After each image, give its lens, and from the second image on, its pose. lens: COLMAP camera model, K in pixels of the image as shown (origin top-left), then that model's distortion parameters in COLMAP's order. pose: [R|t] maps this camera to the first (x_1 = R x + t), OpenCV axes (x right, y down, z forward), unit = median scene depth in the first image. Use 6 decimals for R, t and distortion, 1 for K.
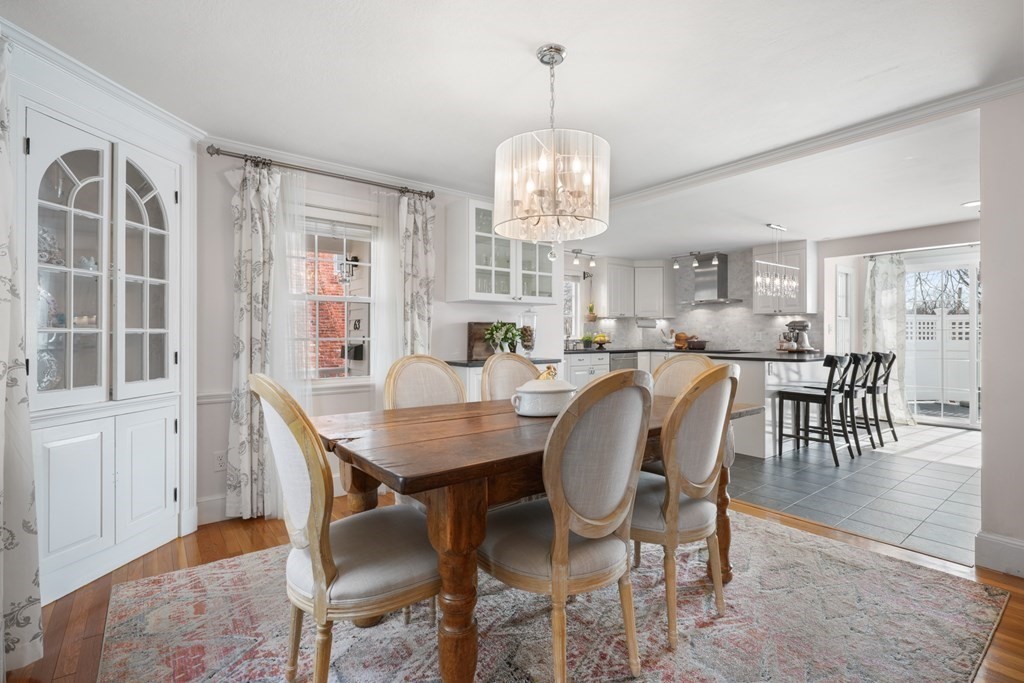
lens RADIAL K [[470.4, 0, 509.6], [0, 470.4, 335.9], [0, 0, 1]] dist [0.000048, 0.000016]
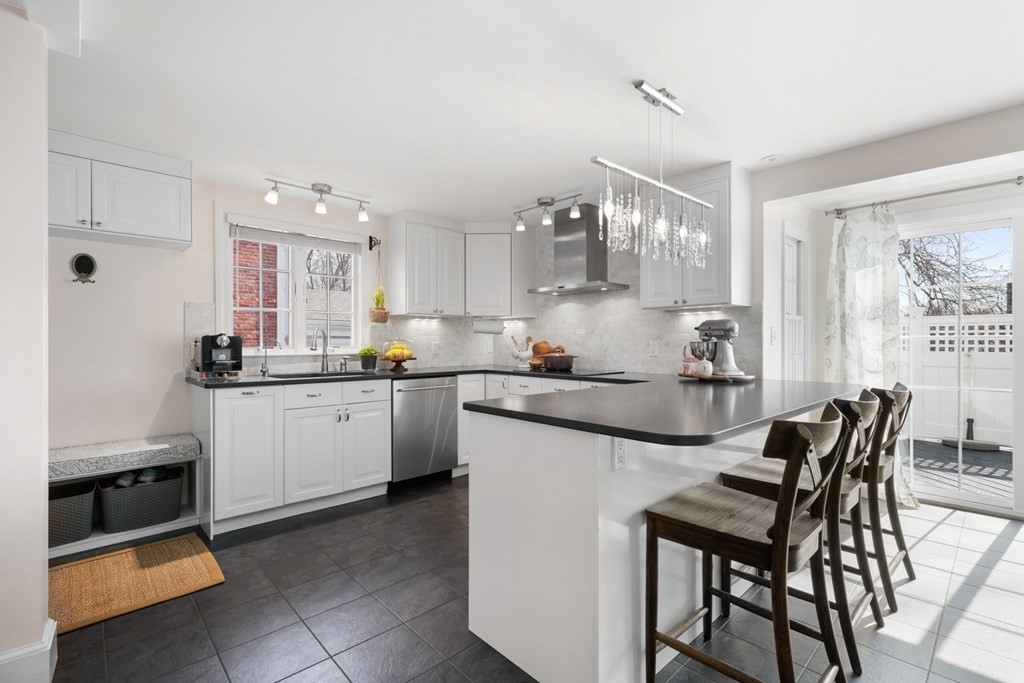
lens RADIAL K [[460.9, 0, 512.0], [0, 460.9, 341.5], [0, 0, 1]] dist [-0.000895, -0.000169]
pose [[0.995492, -0.000133, 0.094845, 0.309252], [0.000299, 0.999998, -0.001734, -0.006756], [-0.094844, 0.001755, 0.995491, 0.467063]]
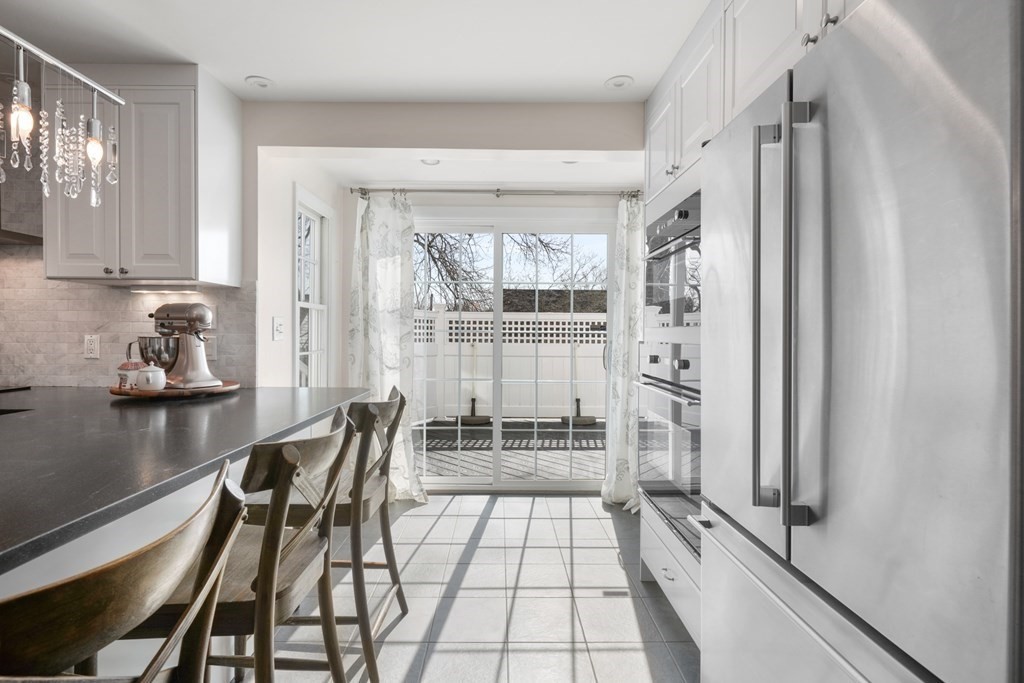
lens RADIAL K [[471.6, 0, 501.9], [0, 471.6, 337.1], [0, 0, 1]] dist [-0.002967, -0.000412]
pose [[0.606260, -0.003386, 0.795259, 0.440597], [-0.007054, 0.999929, 0.009635, -0.011614], [-0.795235, -0.011451, 0.606193, 0.551589]]
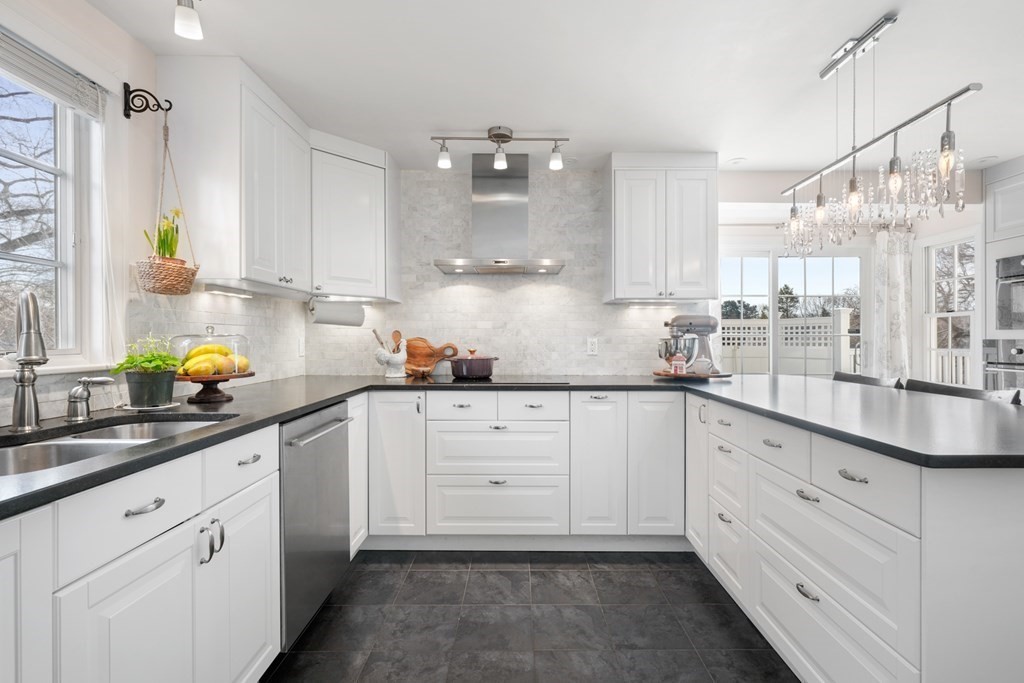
lens RADIAL K [[464.1, 0, 516.2], [0, 464.1, 340.1], [0, 0, 1]] dist [-0.000986, -0.000167]
pose [[0.604810, -0.002817, 0.796365, 0.099924], [0.000573, 0.999995, 0.003102, -0.007224], [-0.796369, -0.001420, 0.604809, 0.778784]]
